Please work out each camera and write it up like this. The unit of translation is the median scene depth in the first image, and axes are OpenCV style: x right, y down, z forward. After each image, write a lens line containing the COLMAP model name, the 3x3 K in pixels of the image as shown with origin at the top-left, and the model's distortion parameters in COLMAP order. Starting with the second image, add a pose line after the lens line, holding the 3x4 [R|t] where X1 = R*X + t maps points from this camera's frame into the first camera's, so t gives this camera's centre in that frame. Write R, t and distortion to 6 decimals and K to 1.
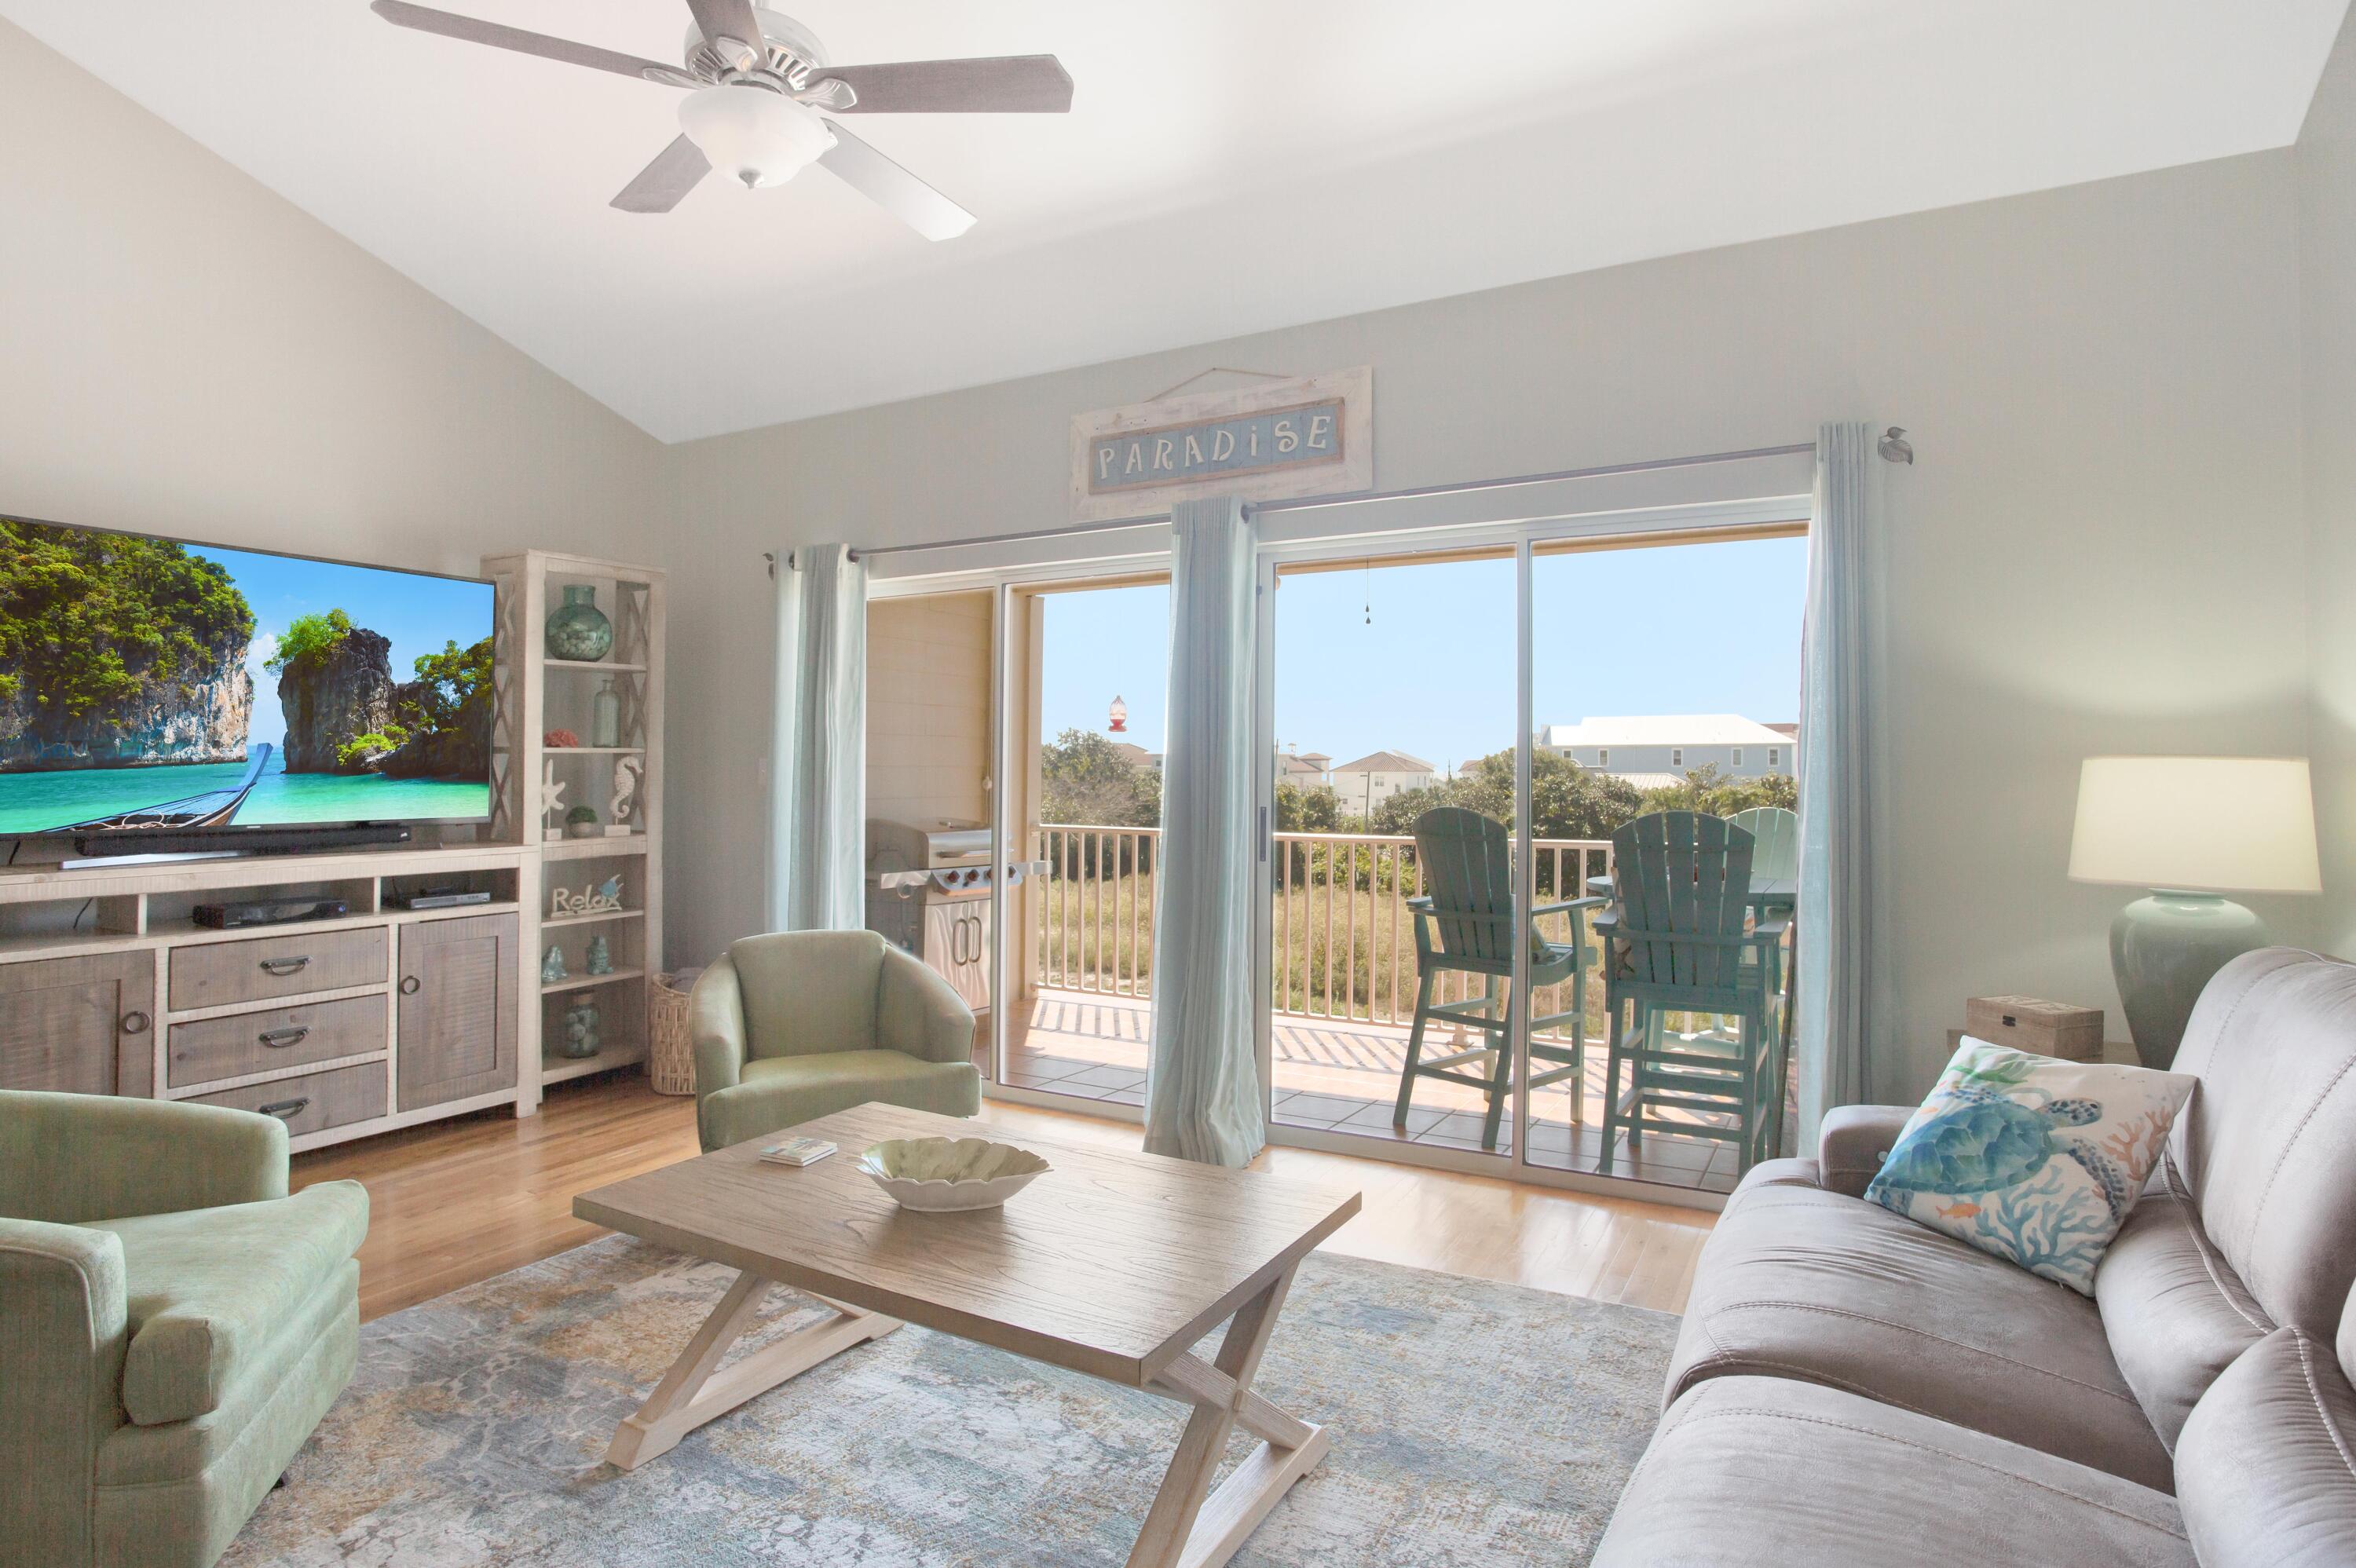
lens RADIAL K [[1213.5, 0, 1178.0], [0, 1213.5, 784.0], [0, 0, 1]] dist [-0.064083, 0.035310]
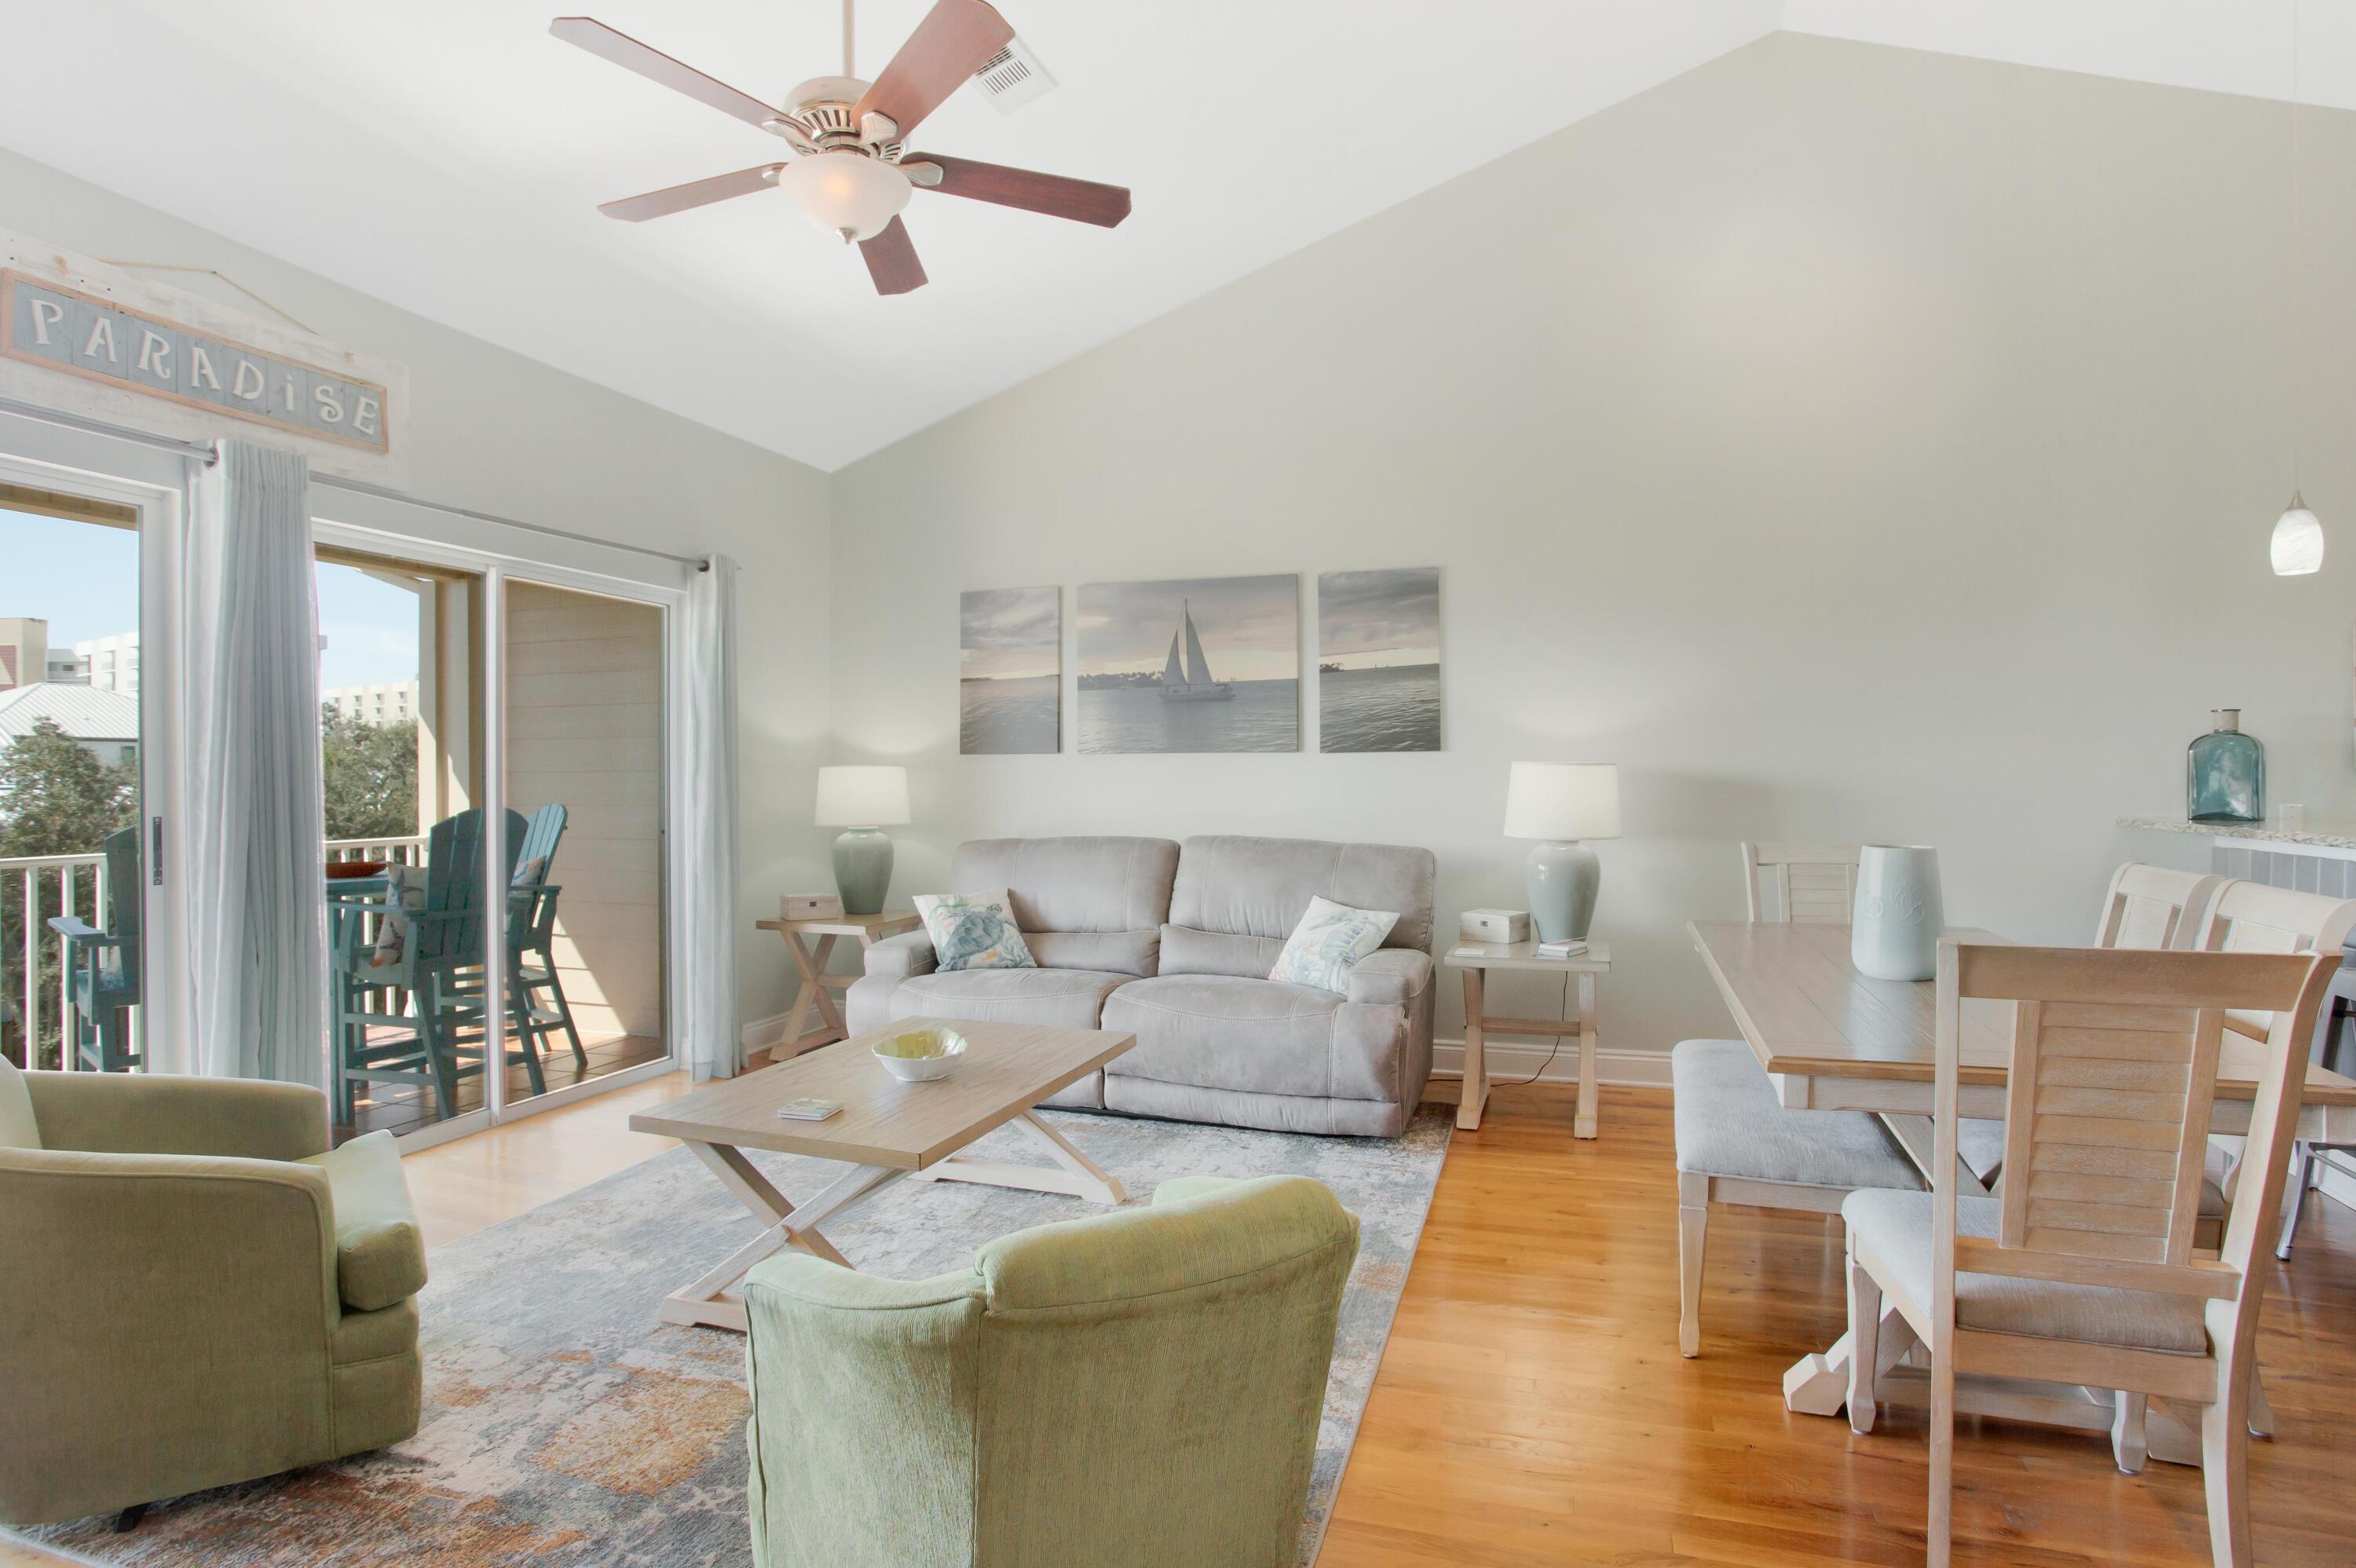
lens RADIAL K [[1213.5, 0, 1178.0], [0, 1213.5, 784.0], [0, 0, 1]] dist [-0.064083, 0.035310]
pose [[-0.158184, -0.005322, 0.987395, -0.910830], [0.017073, 0.999821, 0.008125, 0.003379], [-0.987262, 0.018143, -0.158065, 0.520250]]
